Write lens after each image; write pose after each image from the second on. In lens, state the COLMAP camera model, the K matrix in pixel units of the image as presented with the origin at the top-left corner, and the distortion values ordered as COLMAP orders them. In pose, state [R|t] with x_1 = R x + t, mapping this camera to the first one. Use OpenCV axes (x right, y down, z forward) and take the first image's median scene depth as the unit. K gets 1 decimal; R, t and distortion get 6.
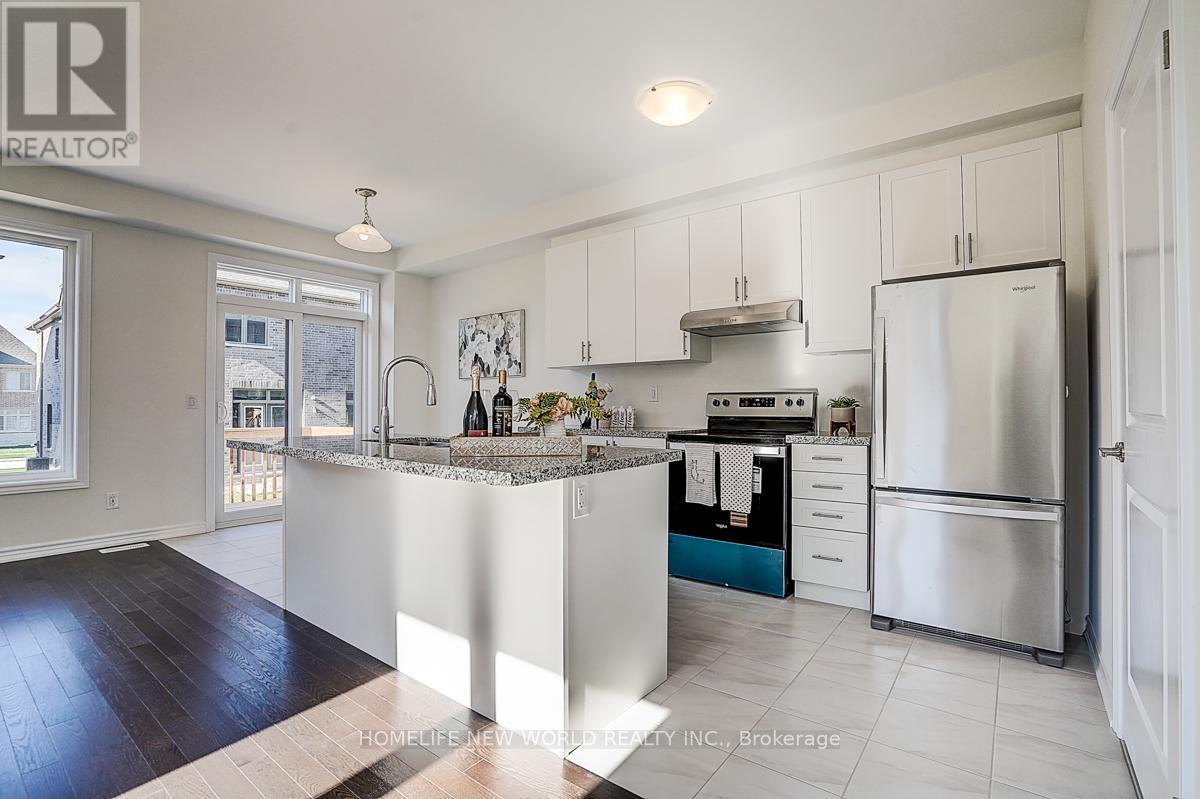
lens RADIAL K [[556.8, 0, 600.8], [0, 556.8, 399.6], [0, 0, 1]] dist [-0.062794, 0.024870]
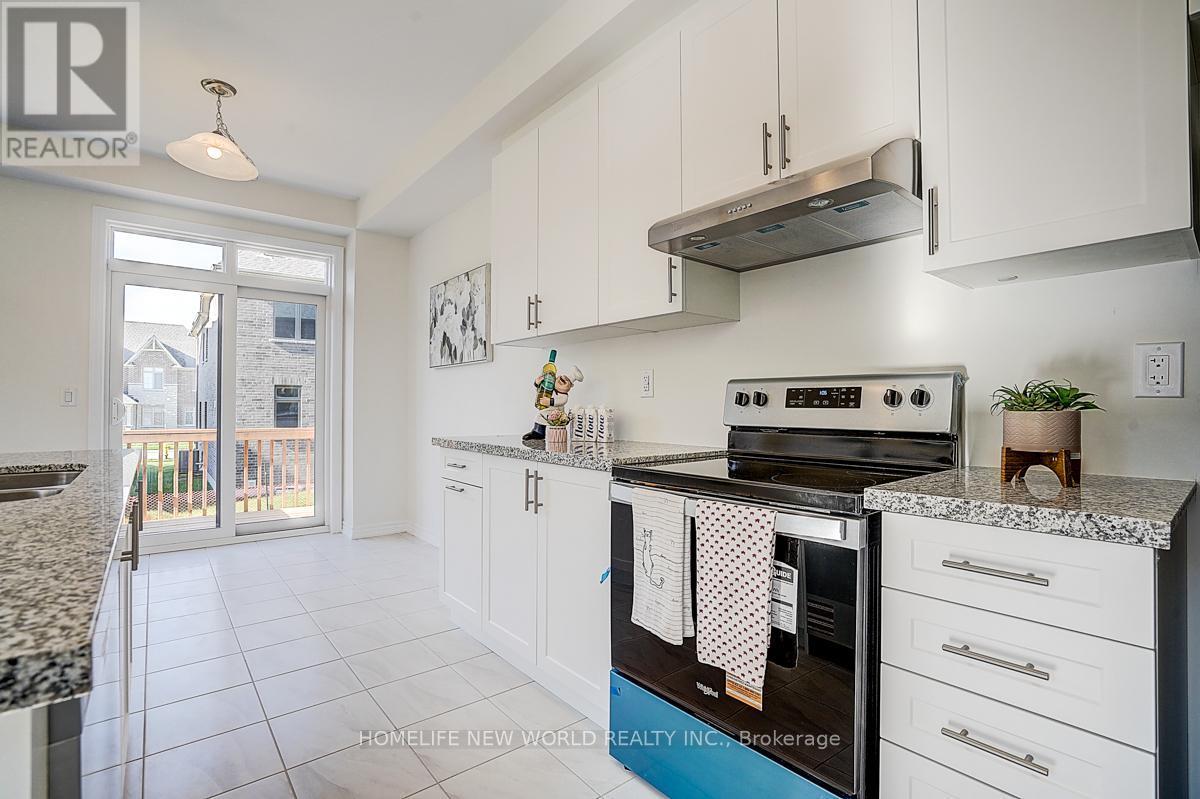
lens RADIAL K [[556.8, 0, 600.8], [0, 556.8, 399.6], [0, 0, 1]] dist [-0.062794, 0.024870]
pose [[0.974458, 0.002994, -0.224551, 0.188150], [-0.002964, 0.999995, 0.000467, 0.006114], [0.224551, 0.000211, 0.974462, 0.466800]]
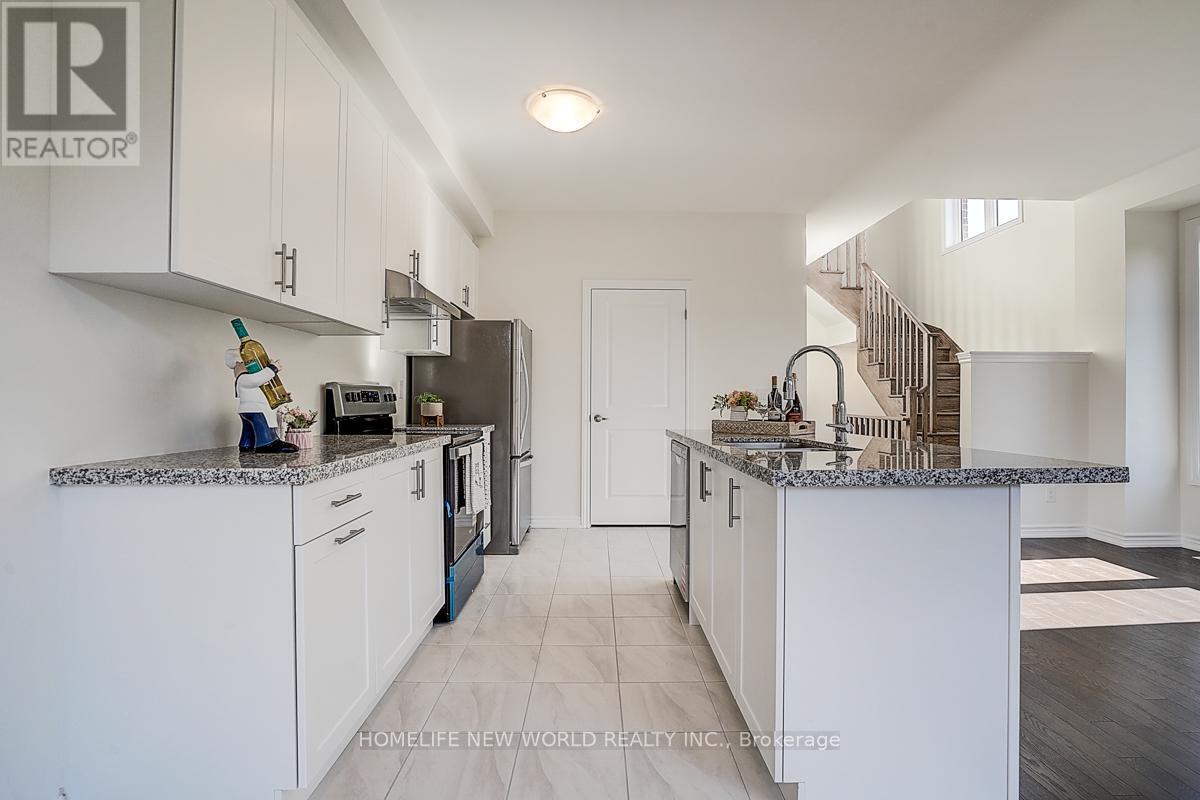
lens RADIAL K [[556.8, 0, 600.8], [0, 556.8, 400.1], [0, 0, 1]] dist [-0.062794, 0.024870]
pose [[-0.617841, 0.002796, 0.786298, -0.522099], [-0.006432, 0.999942, -0.008610, 0.012909], [-0.786276, -0.010377, -0.617788, 1.134083]]
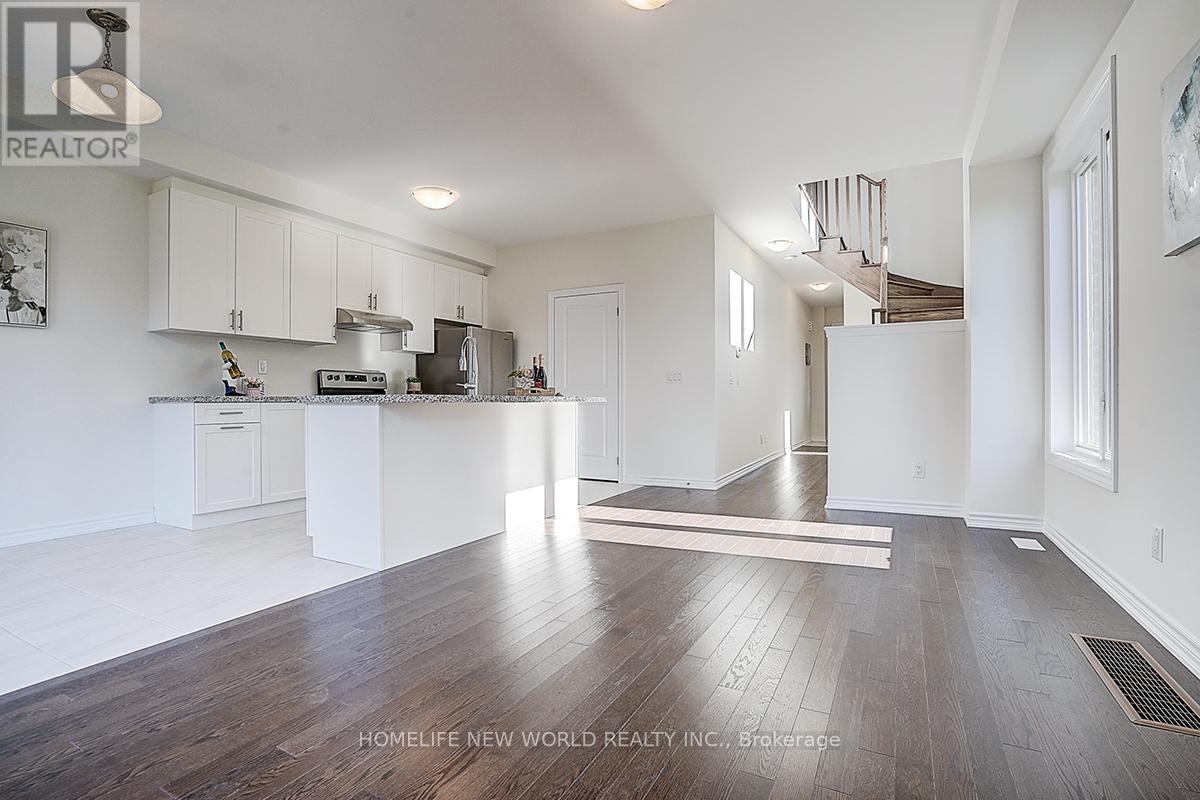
lens RADIAL K [[563.3, 0, 598.6], [0, 563.3, 400.3], [0, 0, 1]] dist [-0.060644, 0.024898]
pose [[-0.157106, 0.000381, 0.987582, -1.161571], [-0.006810, 0.999976, -0.001469, 0.055784], [-0.987558, -0.006956, -0.157099, 0.551126]]
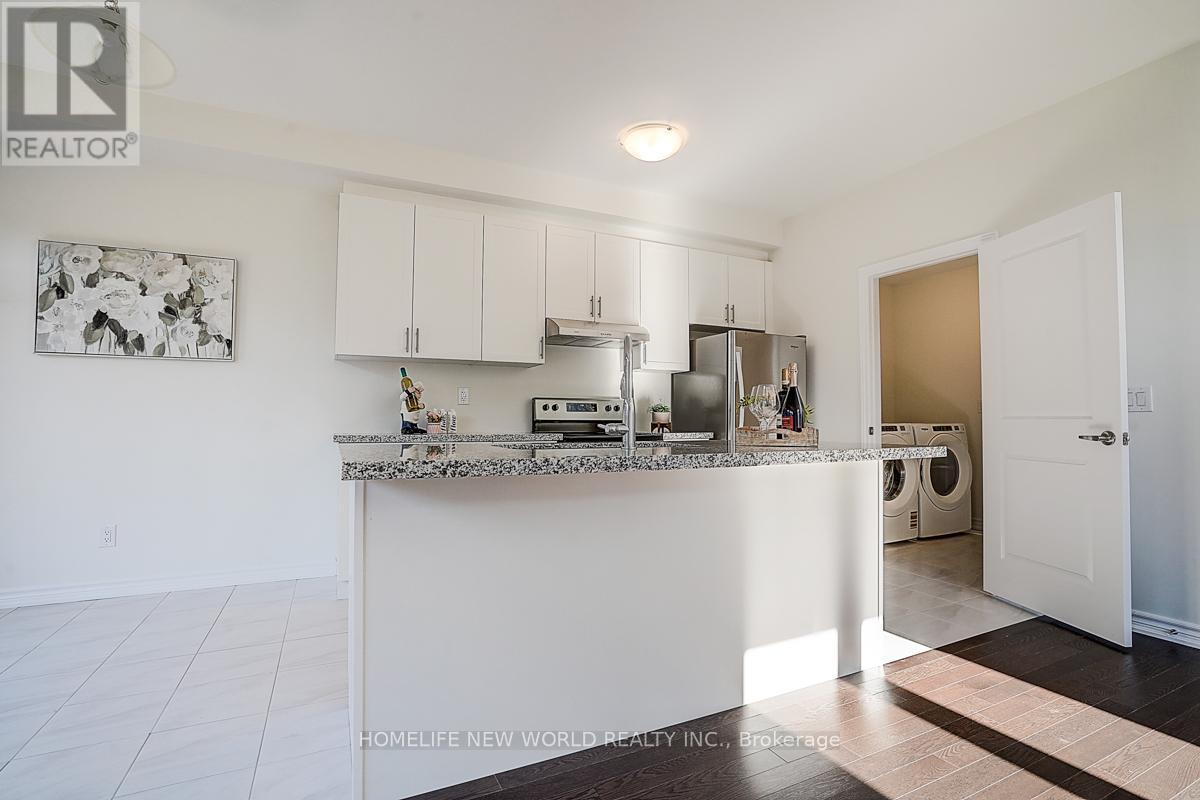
lens RADIAL K [[556.8, 0, 600.8], [0, 556.8, 400.1], [0, 0, 1]] dist [-0.062794, 0.024870]
pose [[0.444715, 0.035496, 0.894969, -0.659490], [-0.012504, 0.999363, -0.033424, 0.025126], [-0.895585, 0.003674, 0.444875, 0.422559]]
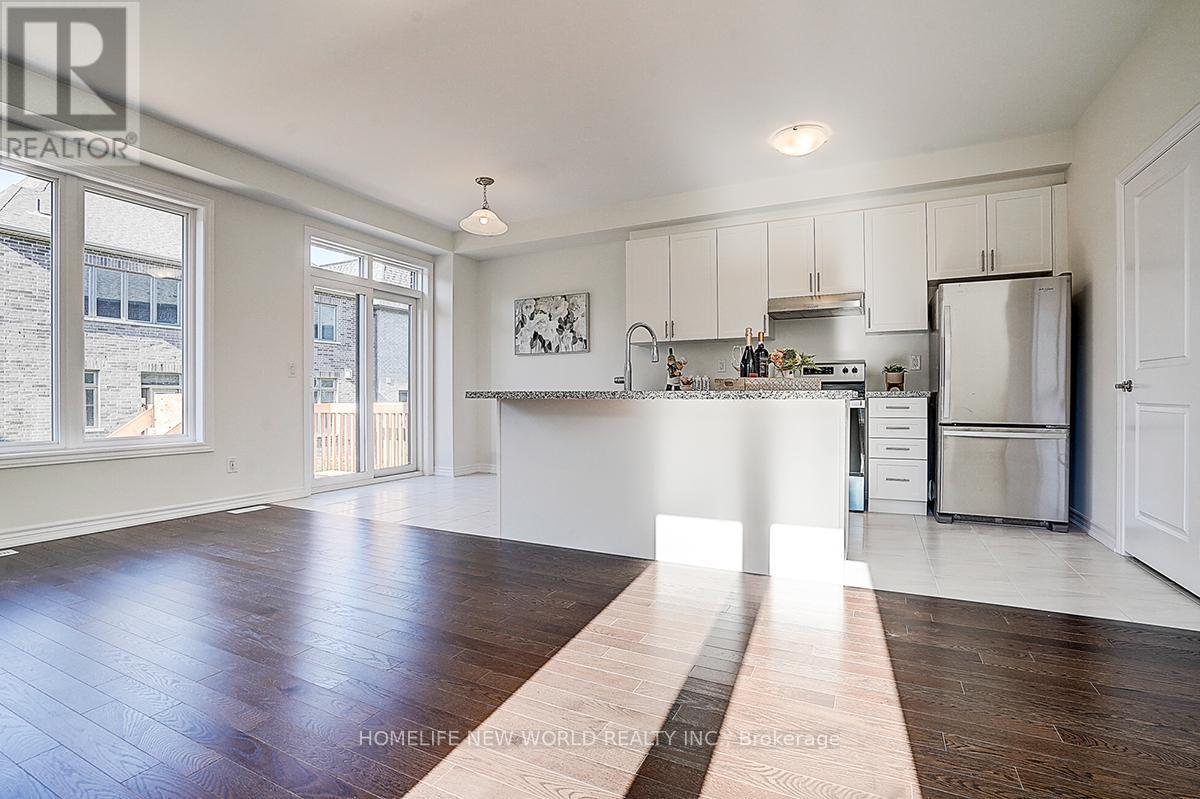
lens RADIAL K [[556.8, 0, 600.8], [0, 556.8, 399.6], [0, 0, 1]] dist [-0.062794, 0.024870]
pose [[0.981348, -0.001586, 0.192231, -0.424521], [-0.001300, 0.999888, 0.014886, 0.048956], [-0.192233, -0.014858, 0.981237, -0.150526]]
